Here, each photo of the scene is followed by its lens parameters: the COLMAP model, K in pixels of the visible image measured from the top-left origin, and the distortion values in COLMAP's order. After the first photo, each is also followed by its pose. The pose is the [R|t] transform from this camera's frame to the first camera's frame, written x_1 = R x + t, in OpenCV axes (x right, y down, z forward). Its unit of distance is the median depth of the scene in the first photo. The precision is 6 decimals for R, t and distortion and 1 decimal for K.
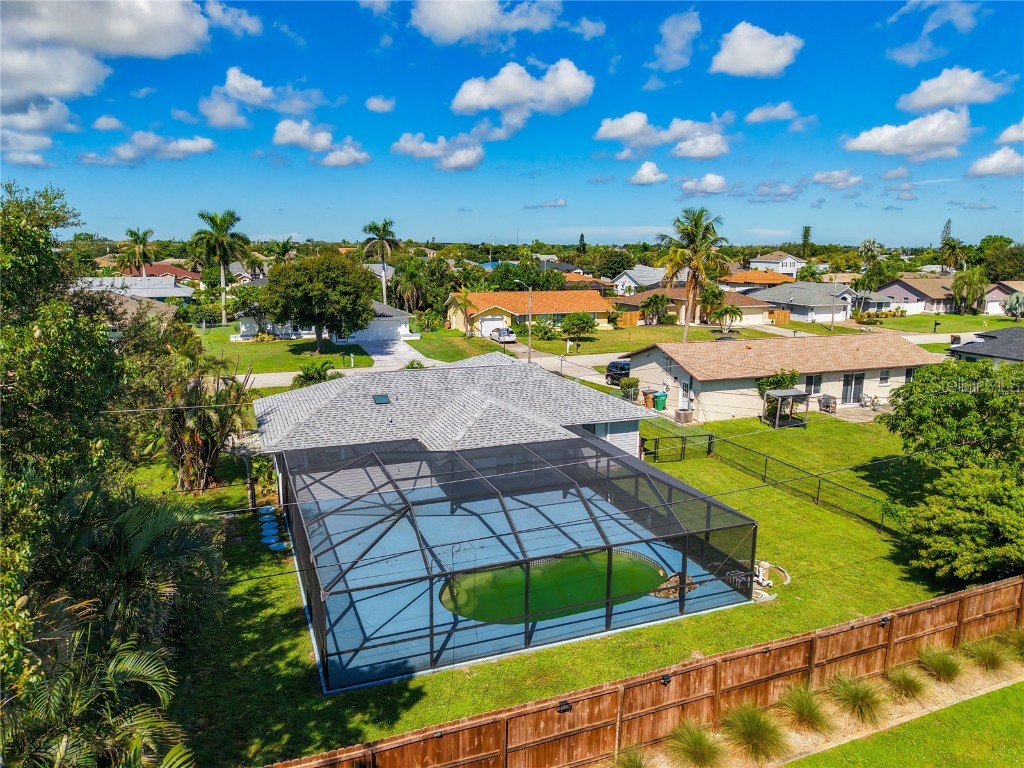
lens RADIAL K [[709.1, 0, 509.6], [0, 709.1, 379.3], [0, 0, 1]] dist [-0.004211, -0.019806]
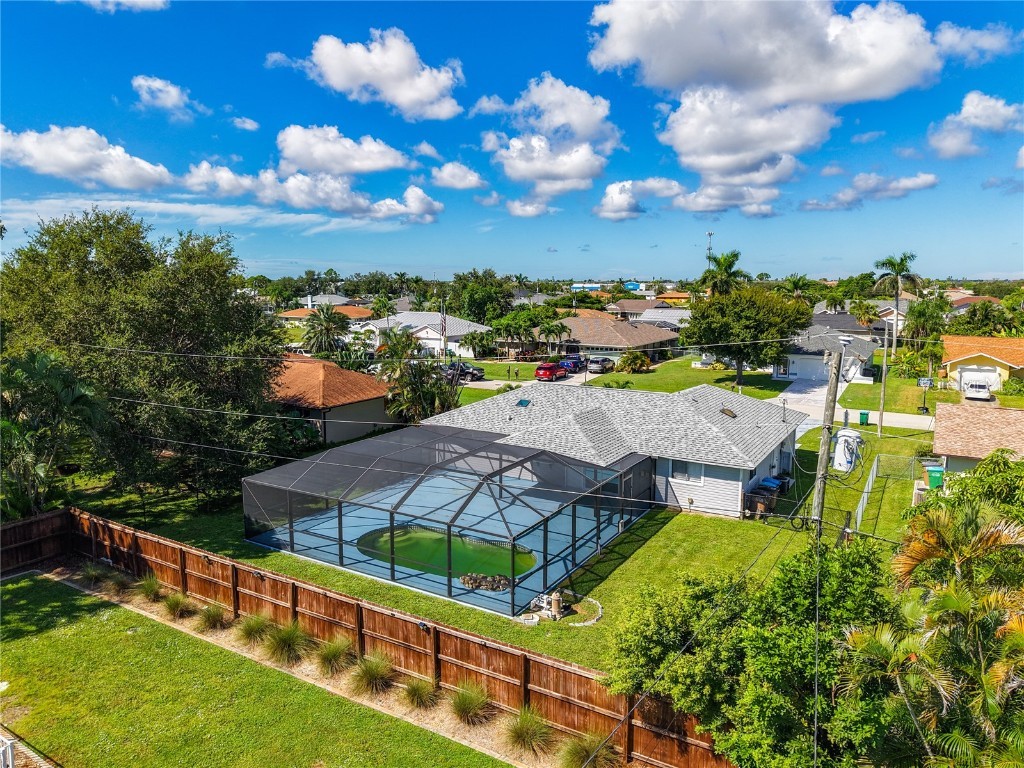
lens RADIAL K [[698.1, 0, 504.5], [0, 698.1, 381.8], [0, 0, 1]] dist [0.003892, -0.003171]
pose [[0.599267, 0.105642, -0.793548, 0.504709], [-0.144123, 0.989296, 0.022864, -0.021713], [0.787469, 0.100667, 0.608078, 0.154710]]
